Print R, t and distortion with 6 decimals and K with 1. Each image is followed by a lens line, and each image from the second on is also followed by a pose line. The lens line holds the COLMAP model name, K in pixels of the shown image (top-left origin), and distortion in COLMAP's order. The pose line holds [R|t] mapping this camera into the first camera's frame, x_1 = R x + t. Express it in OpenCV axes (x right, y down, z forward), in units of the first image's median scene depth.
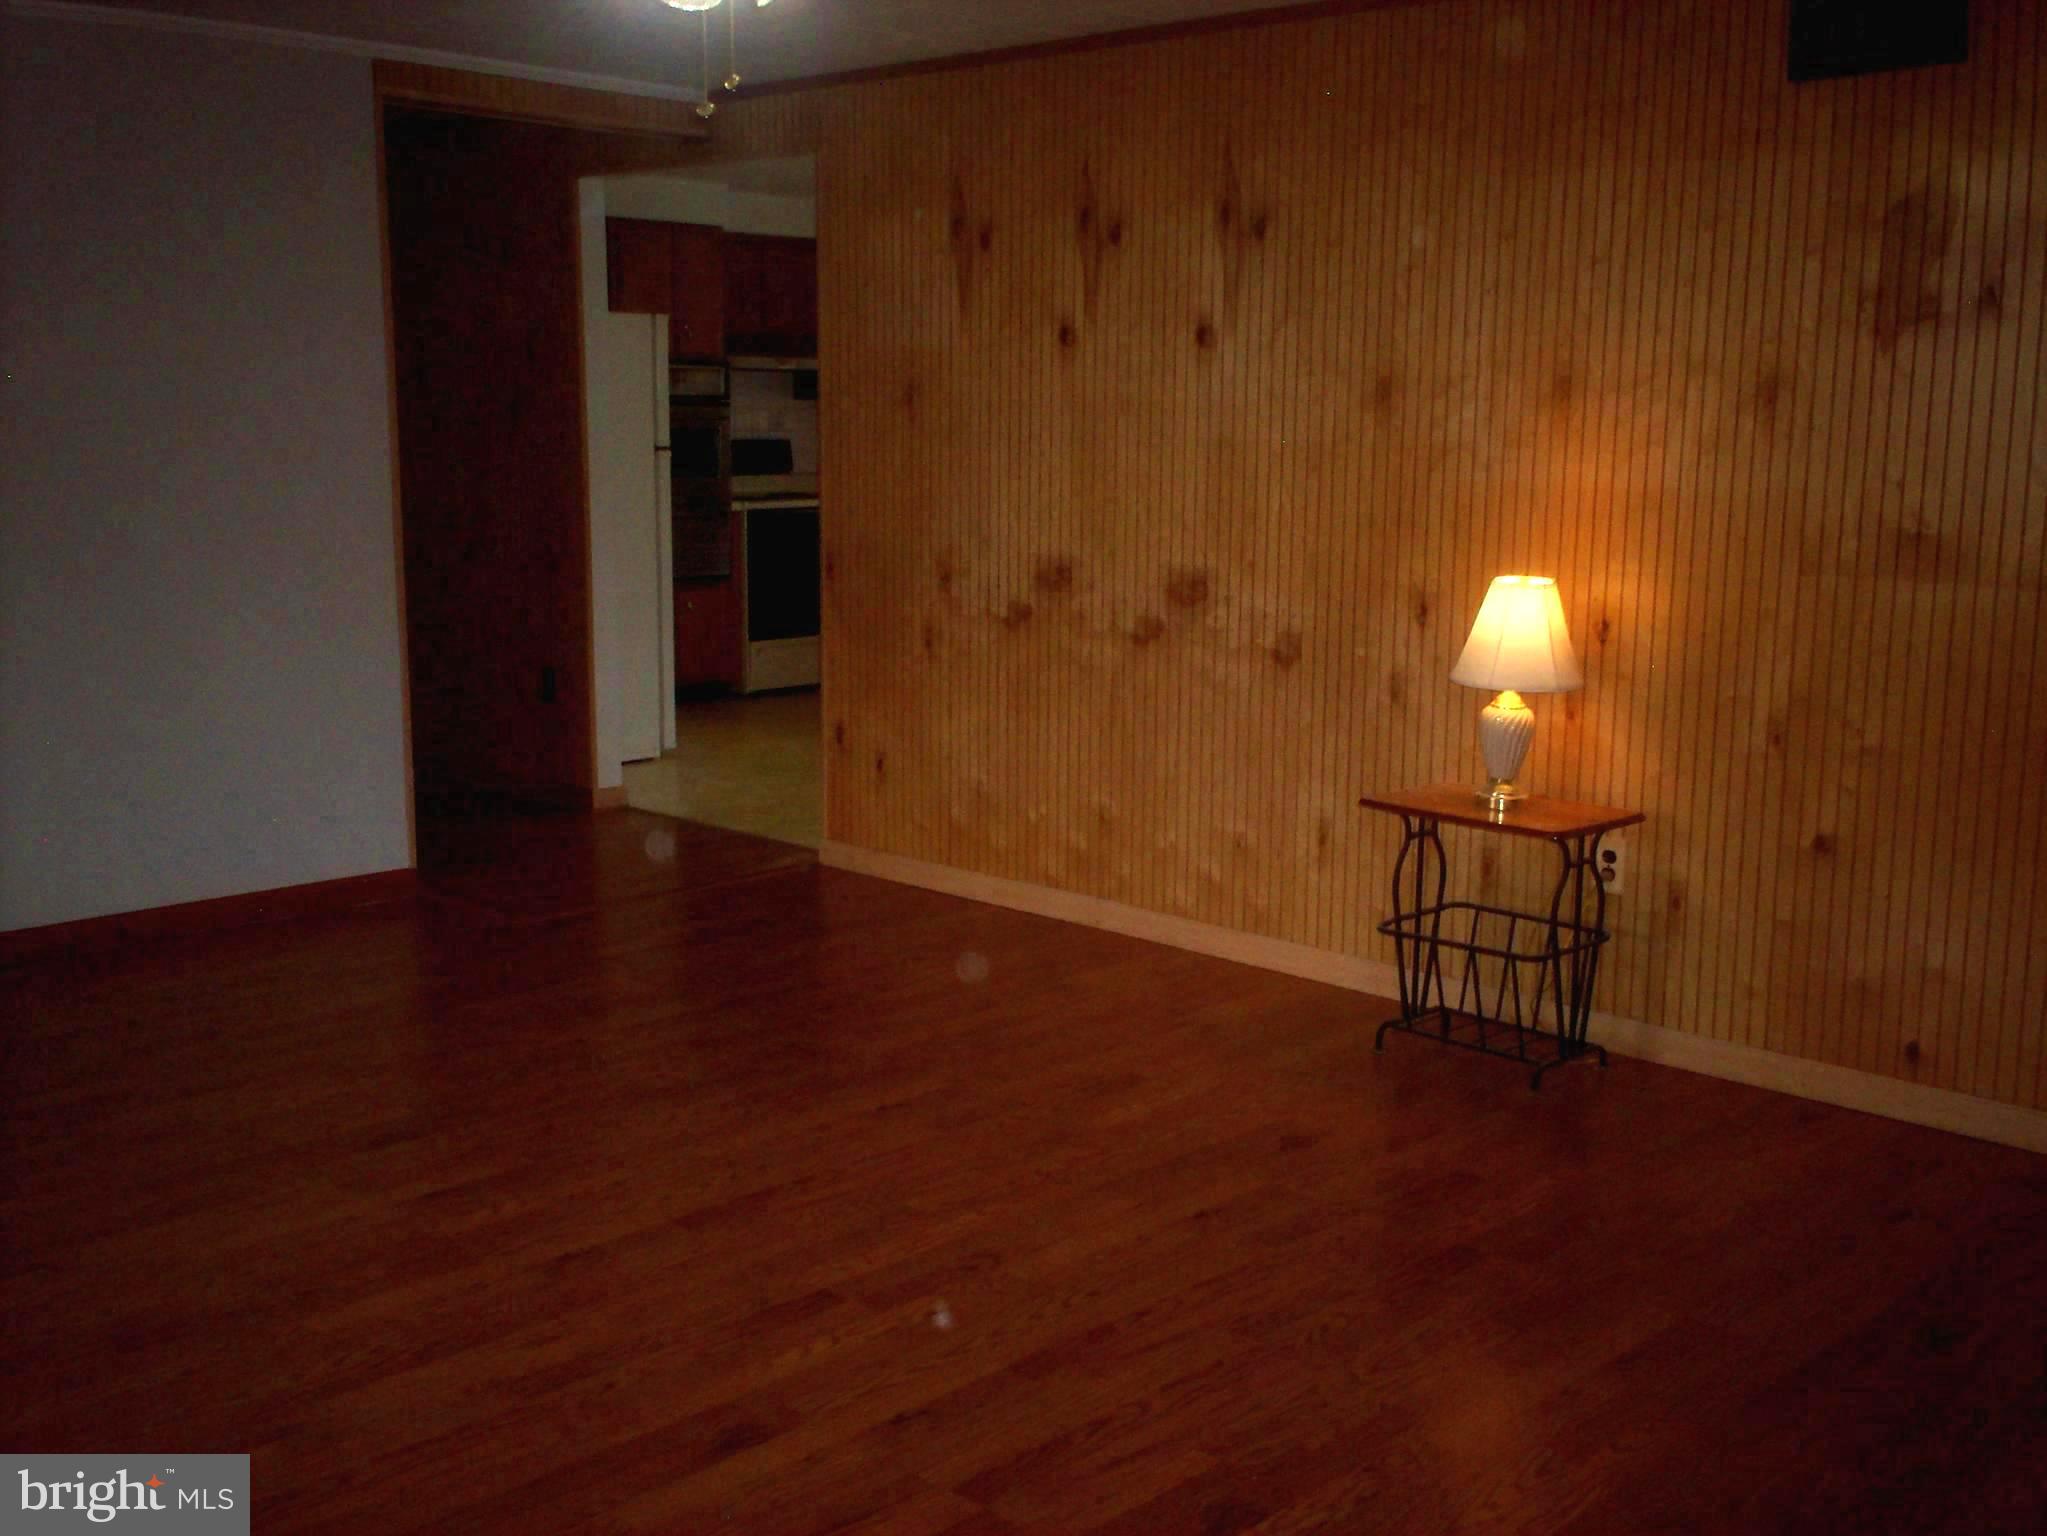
lens RADIAL K [[2158.9, 0, 1023.5], [0, 2158.9, 768.0], [0, 0, 1]] dist [0.049732, 0.030745]
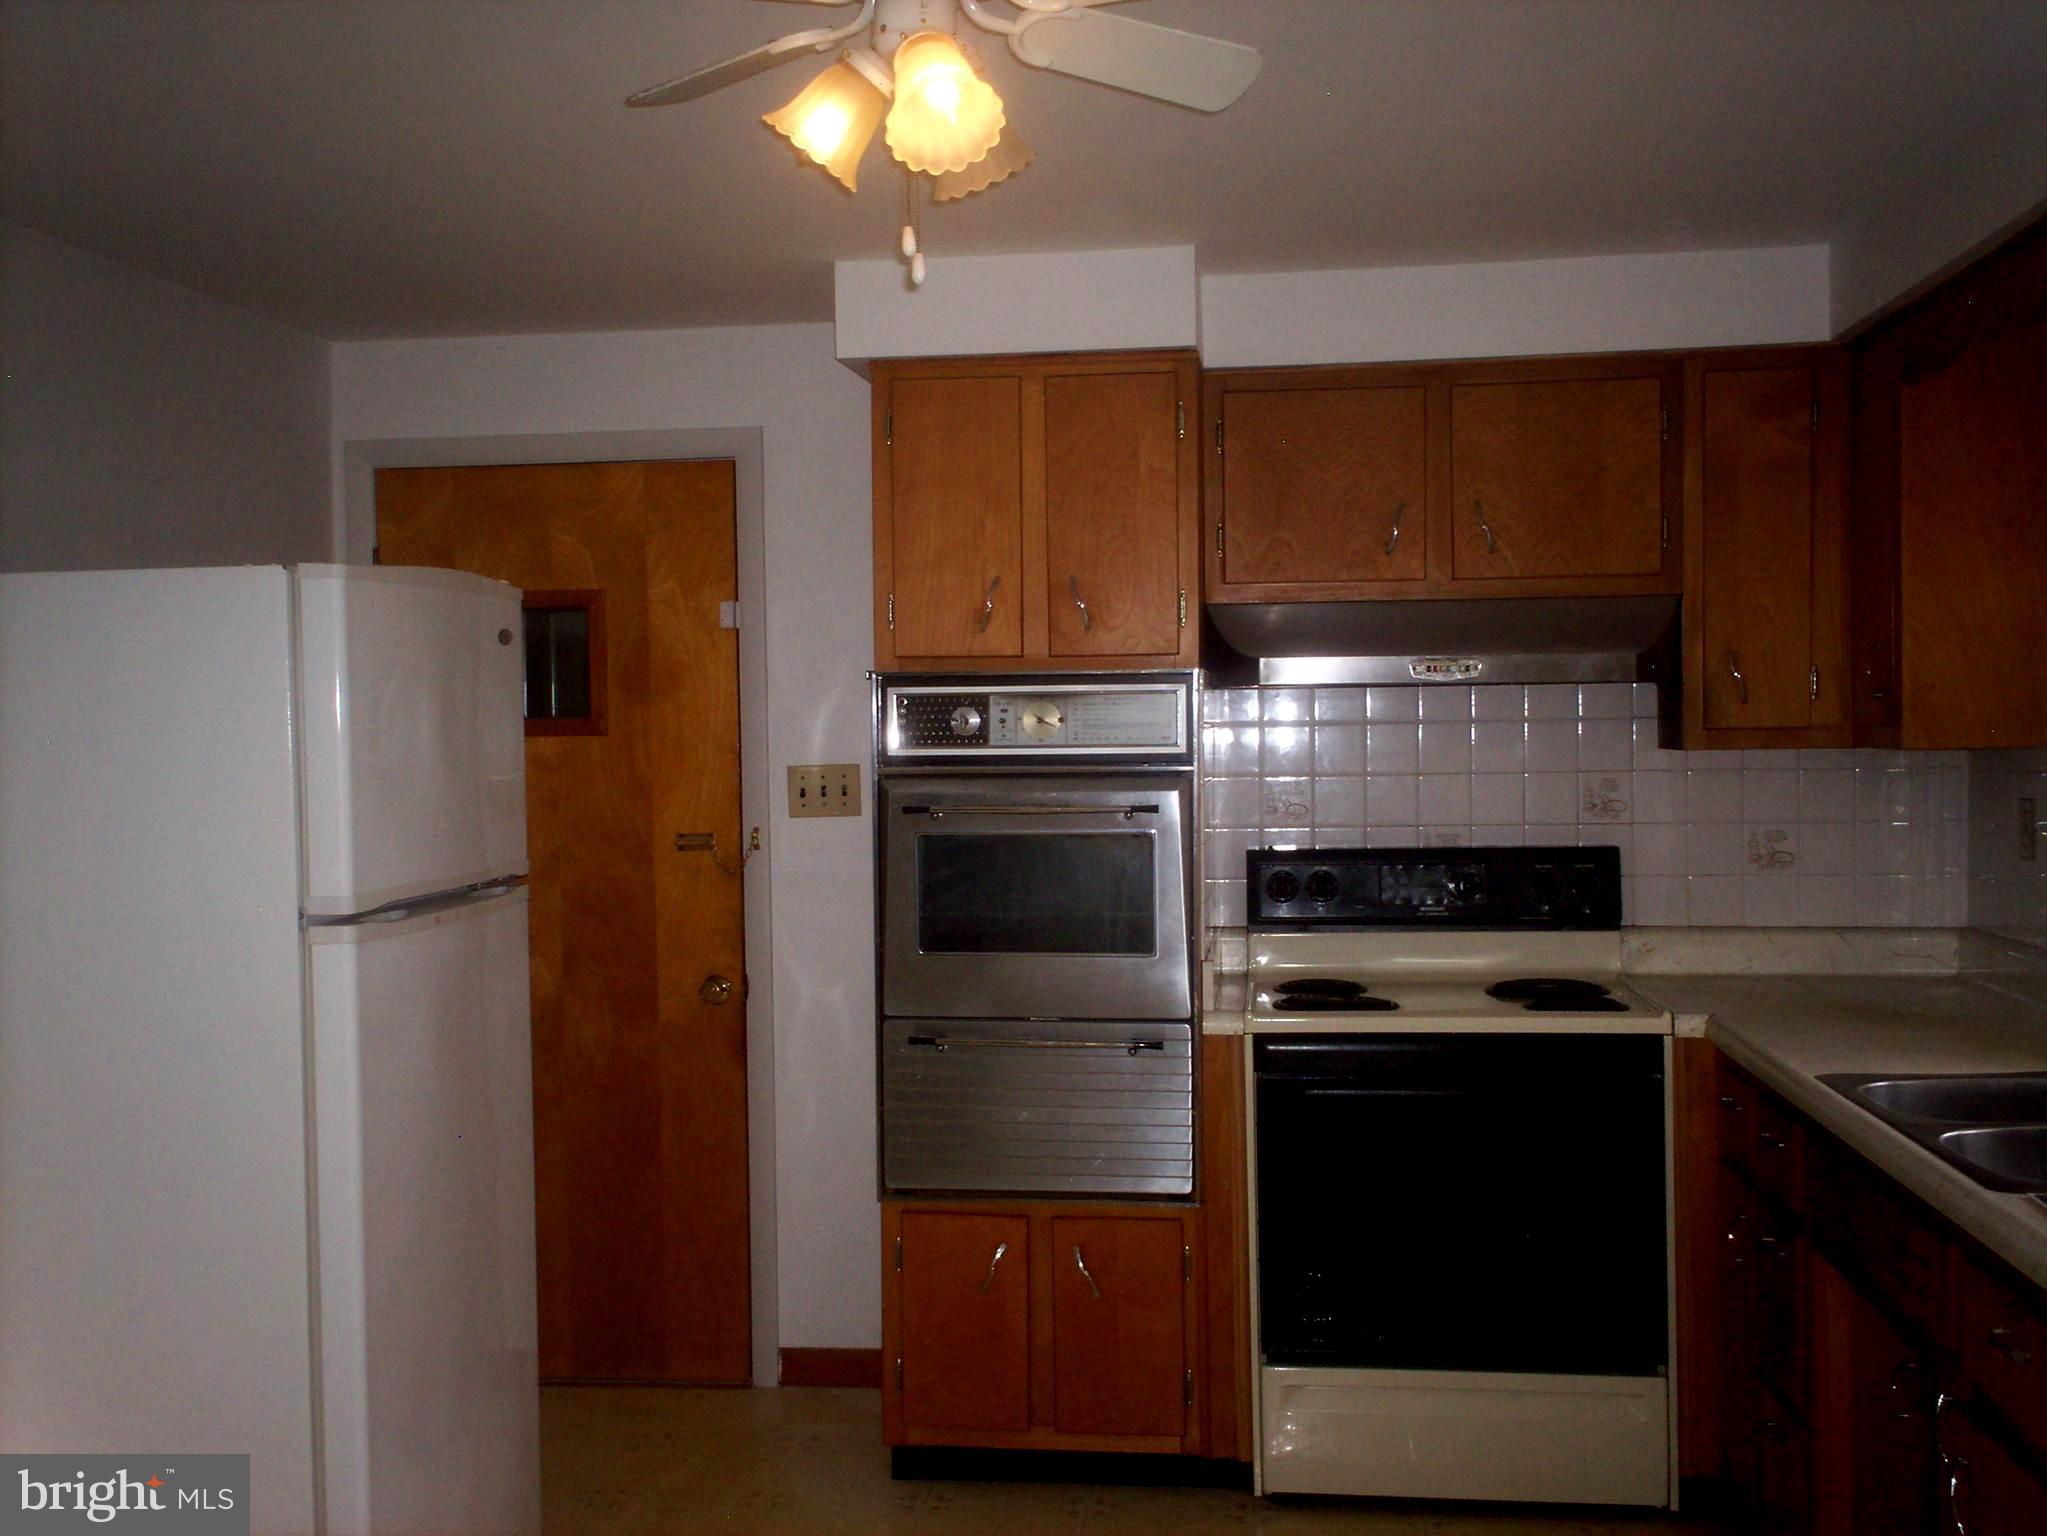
lens RADIAL K [[2158.9, 0, 1023.5], [0, 2158.9, 768.0], [0, 0, 1]] dist [0.049732, 0.030745]
pose [[0.611083, -0.003087, -0.791561, 0.162536], [-0.112341, 0.989532, -0.090586, -0.126761], [0.783554, 0.144280, 0.604339, 0.717722]]
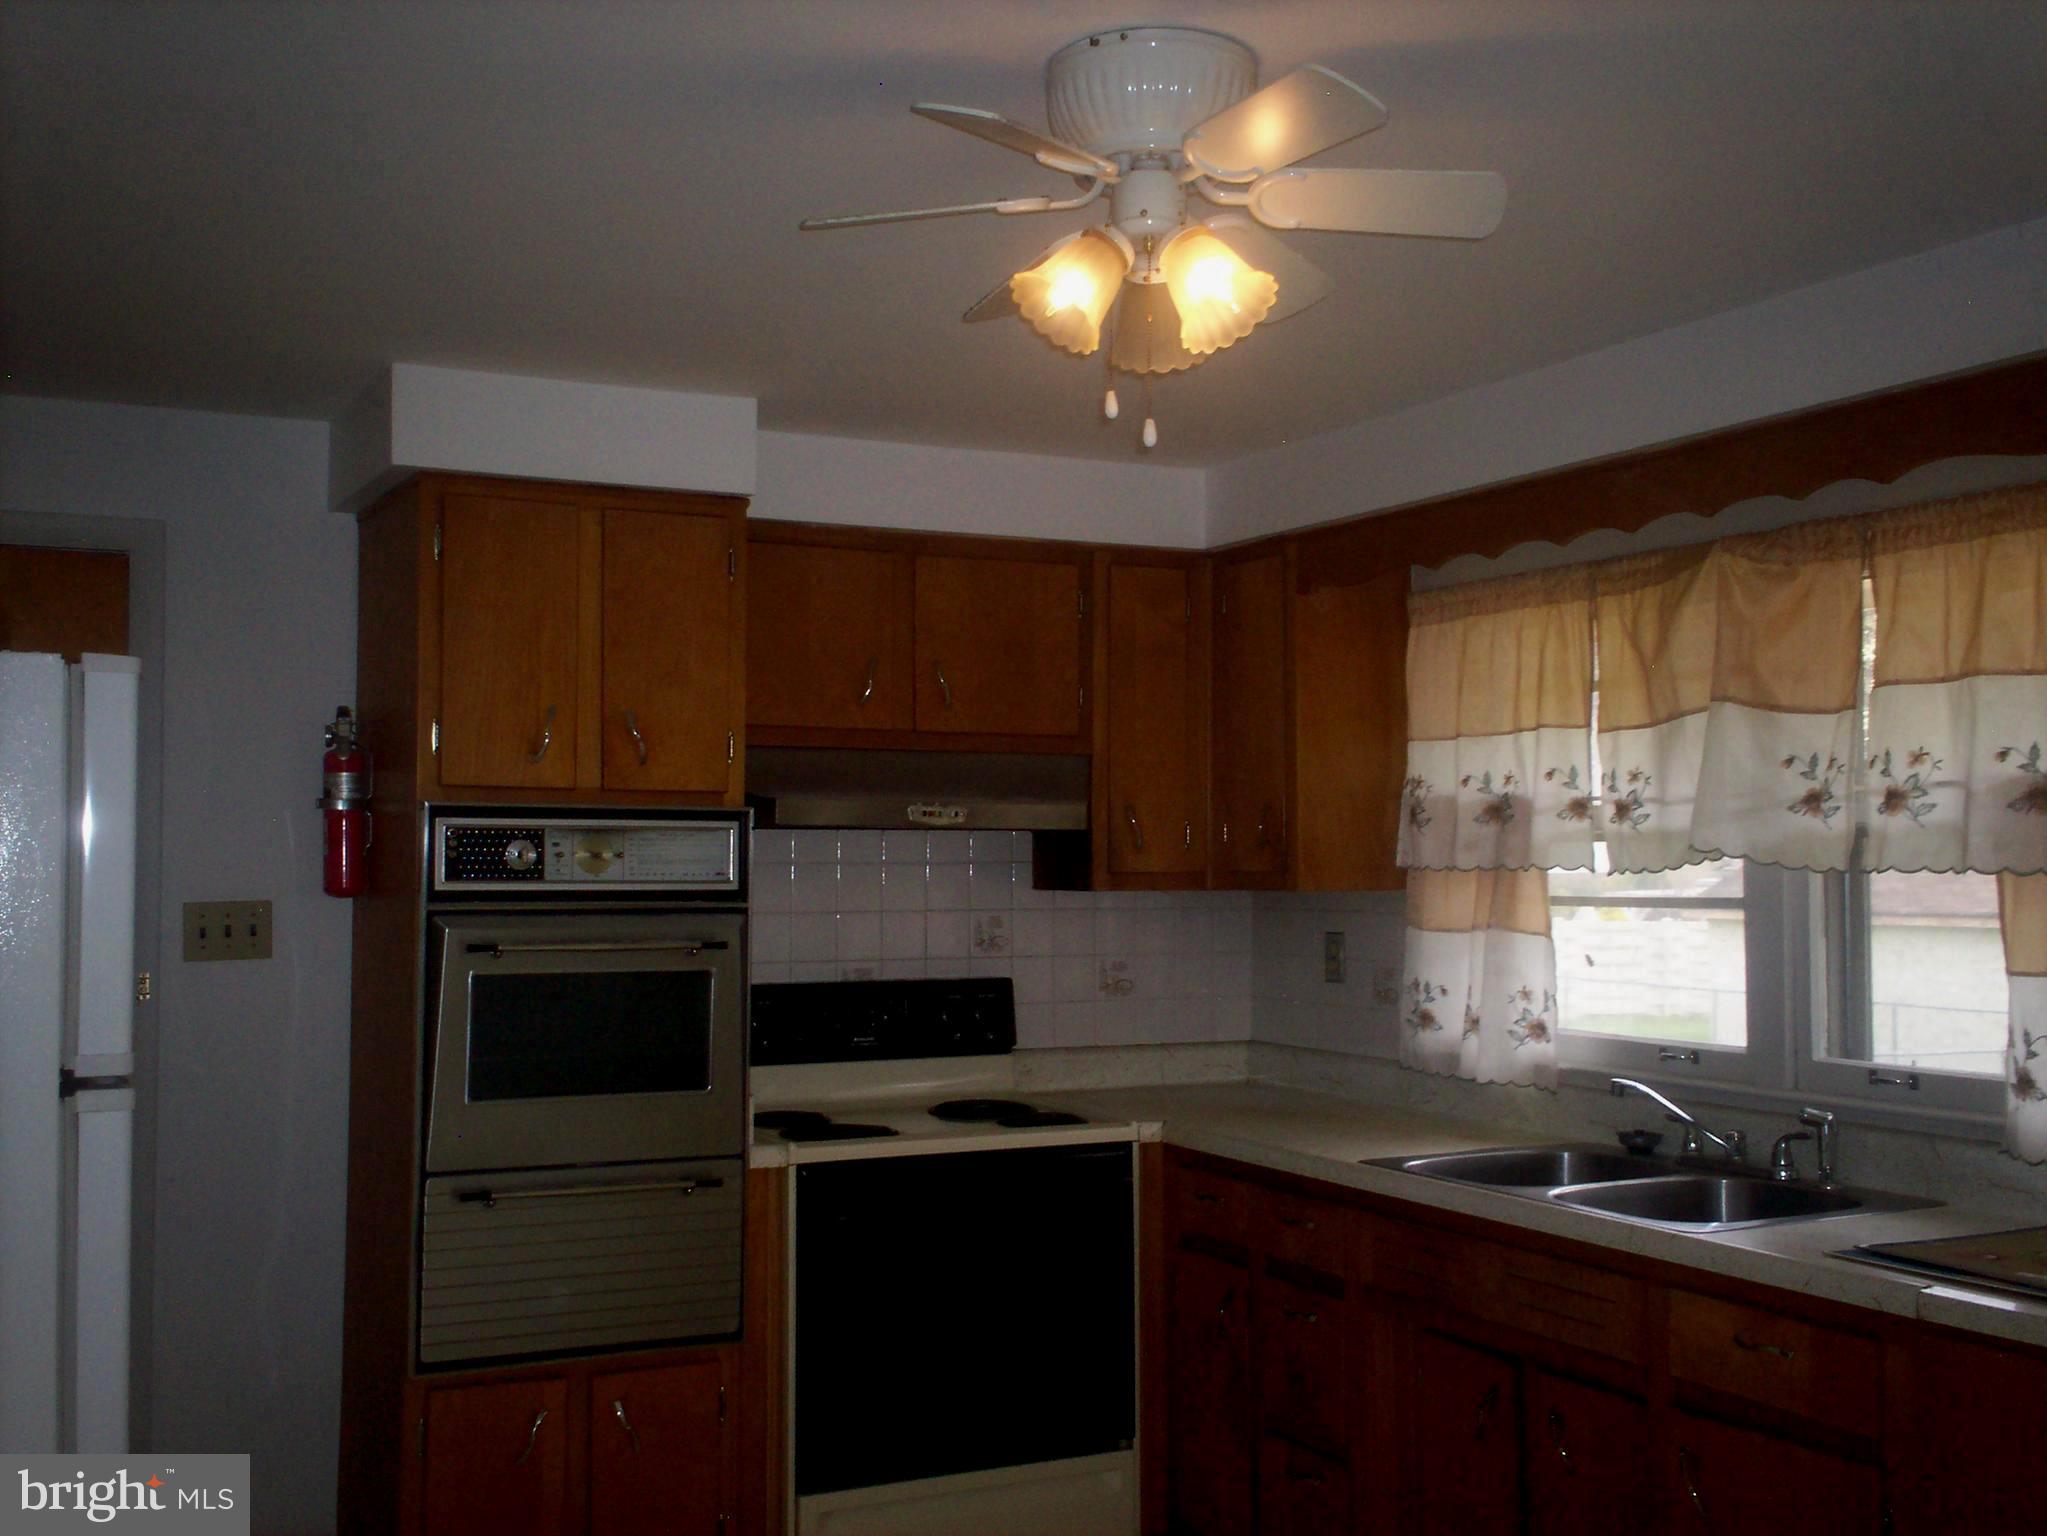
lens RADIAL K [[2158.9, 0, 1023.5], [0, 2158.9, 768.0], [0, 0, 1]] dist [0.049732, 0.030745]
pose [[0.947021, -0.024643, -0.320224, 0.045639], [-0.044038, 0.977671, -0.205475, -0.110358], [0.318137, 0.208692, 0.924790, 0.619165]]
